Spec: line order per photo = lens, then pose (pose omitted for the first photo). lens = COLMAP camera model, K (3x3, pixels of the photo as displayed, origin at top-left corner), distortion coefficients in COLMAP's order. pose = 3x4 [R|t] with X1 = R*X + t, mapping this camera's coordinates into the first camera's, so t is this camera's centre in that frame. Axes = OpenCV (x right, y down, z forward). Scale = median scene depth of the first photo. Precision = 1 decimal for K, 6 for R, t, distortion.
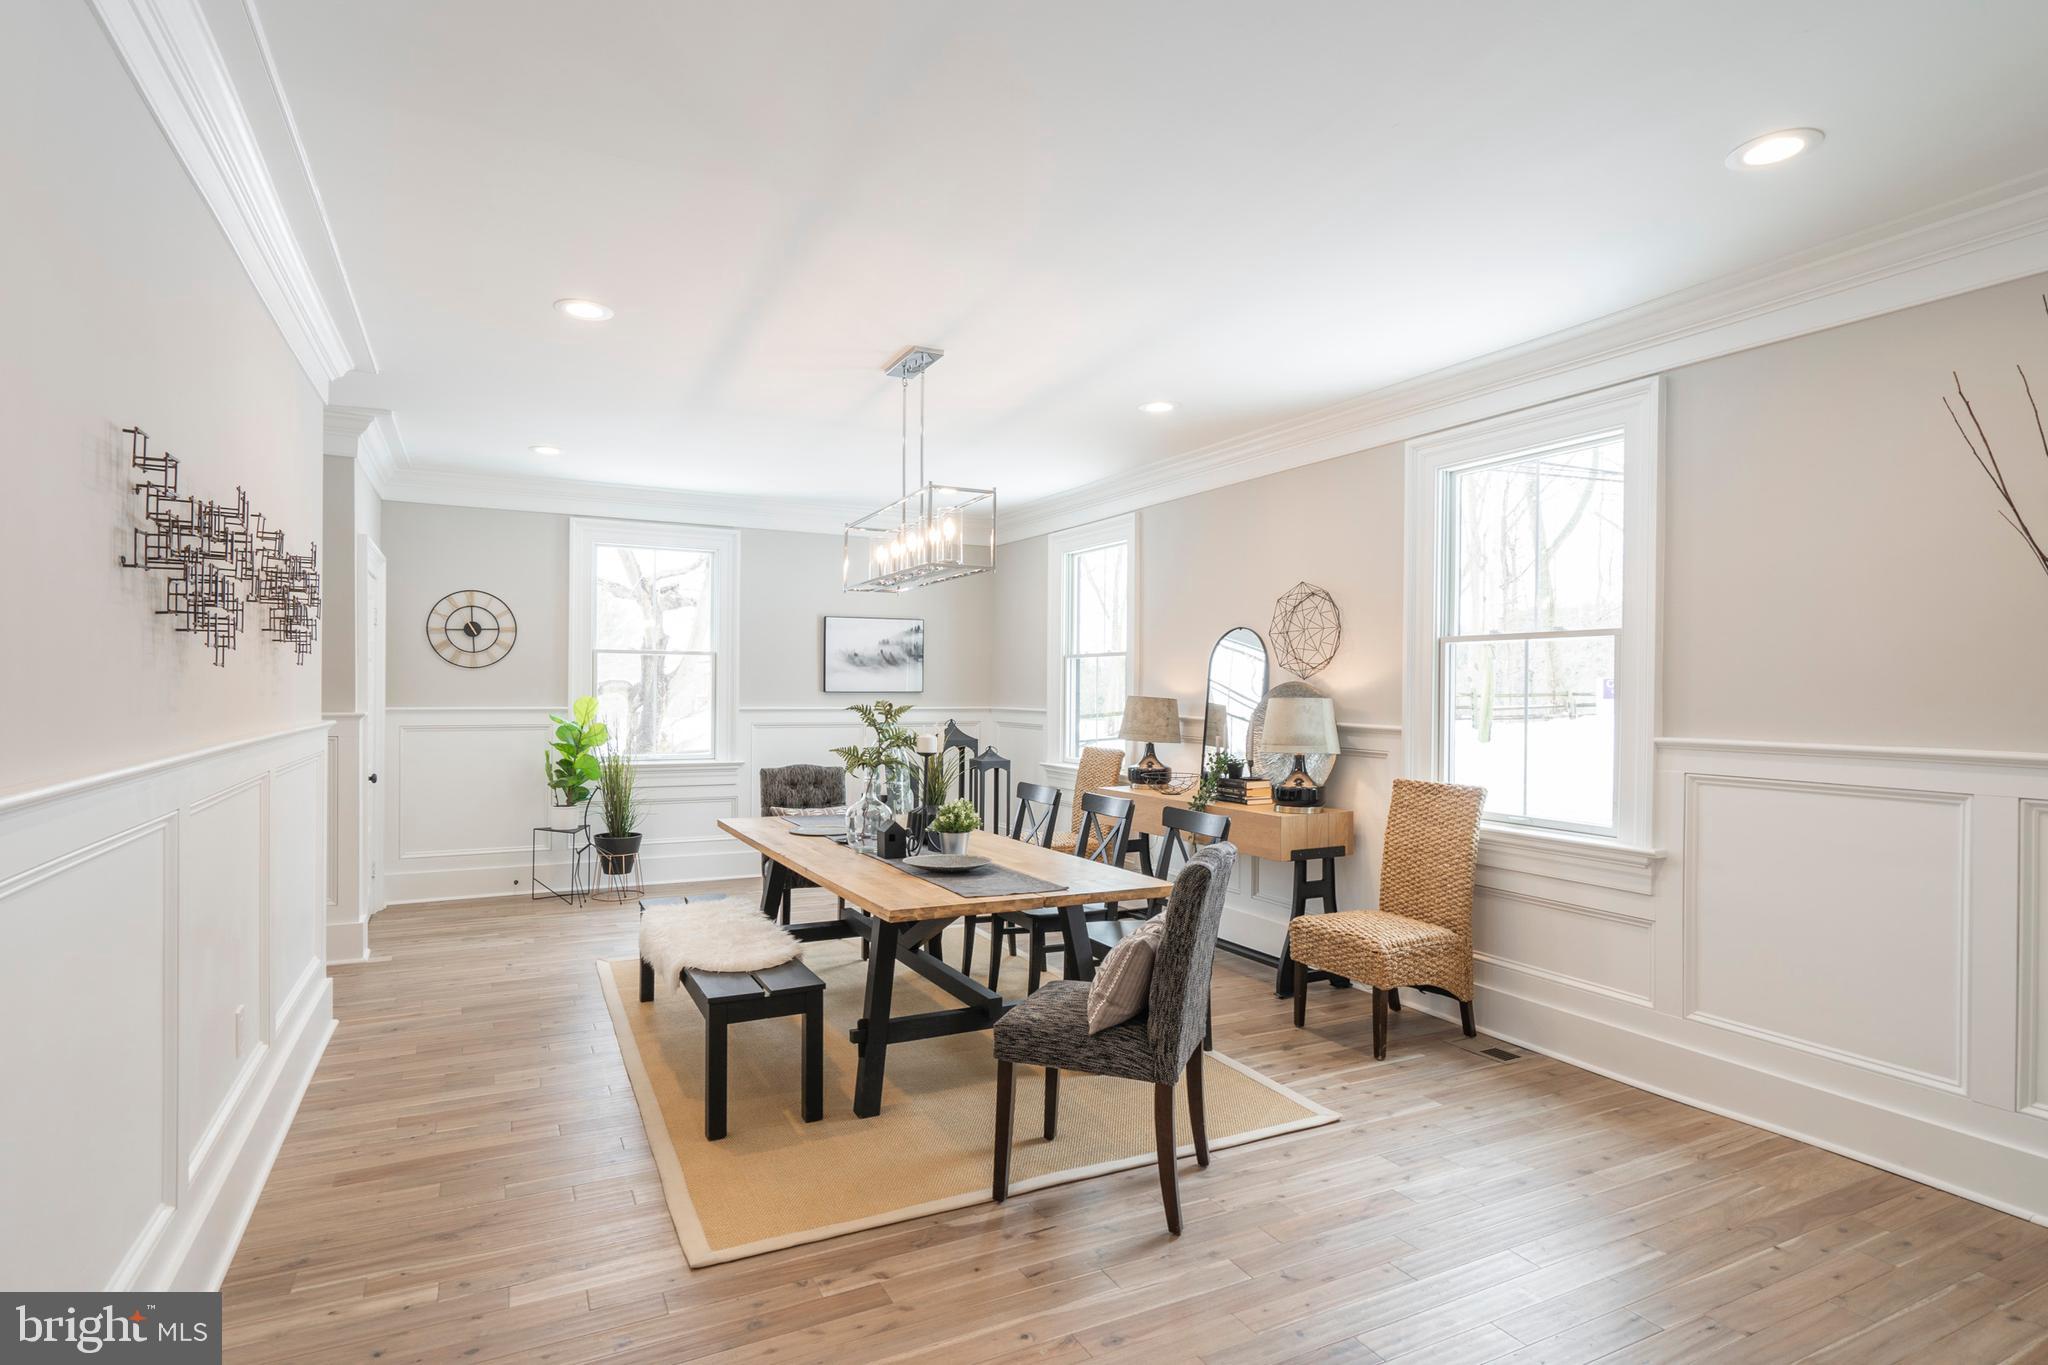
lens RADIAL K [[1007.7, 0, 1054.8], [0, 1007.7, 694.9], [0, 0, 1]] dist [0.000932, 0.000403]
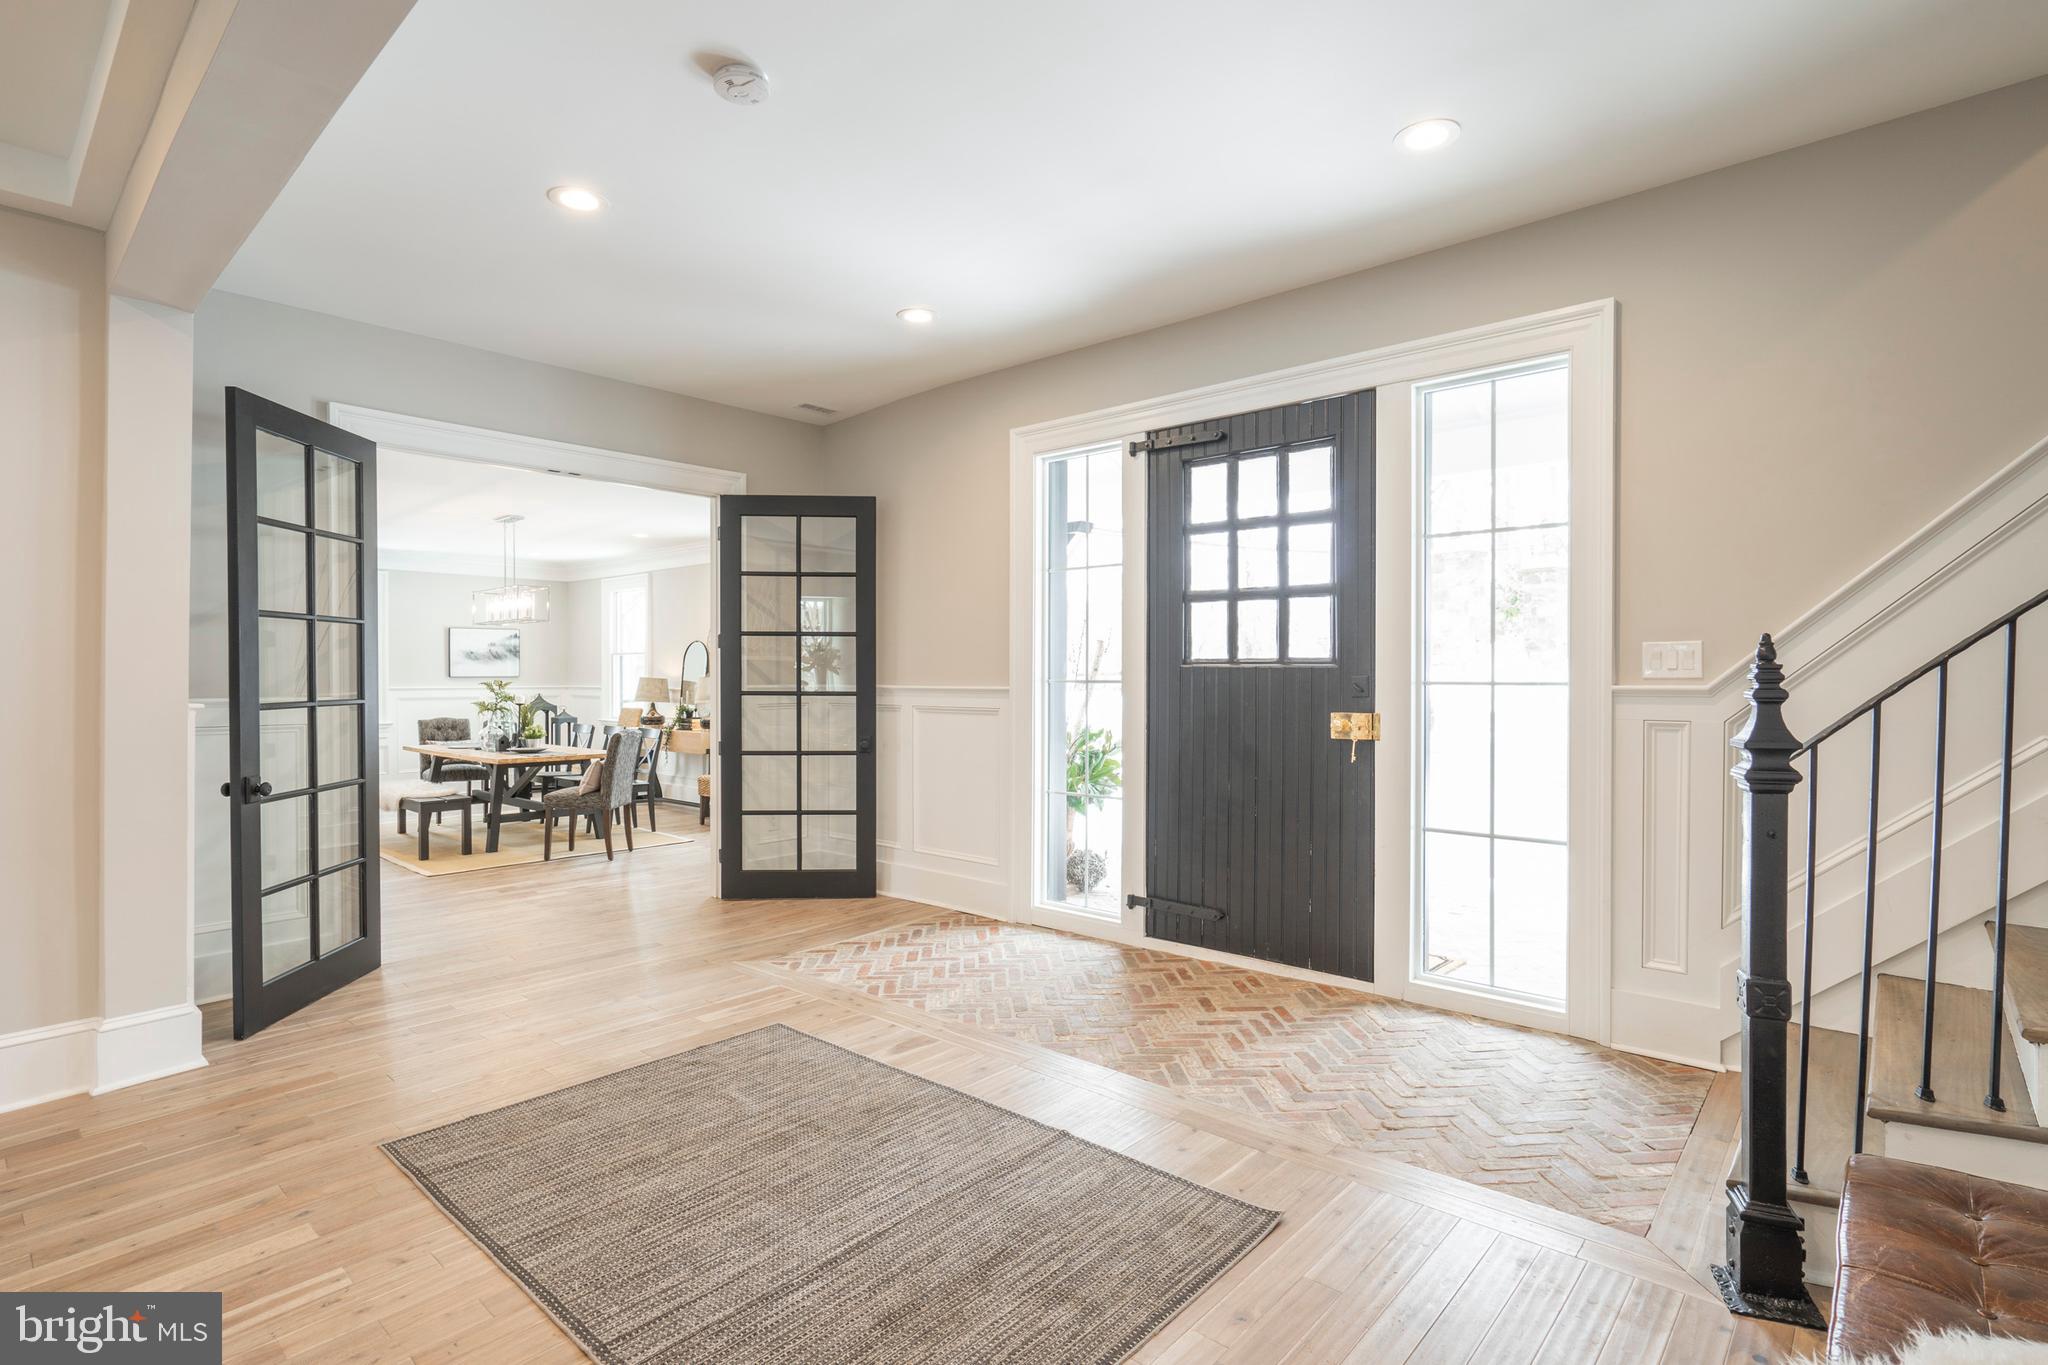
lens RADIAL K [[1007.7, 0, 1009.3], [0, 1007.7, 665.2], [0, 0, 1]] dist [0.000932, 0.000403]
pose [[0.949891, -0.005405, 0.312533, 0.144916], [0.008138, 0.999939, -0.007442, -0.002662], [-0.312474, 0.009613, 0.949878, -1.021975]]
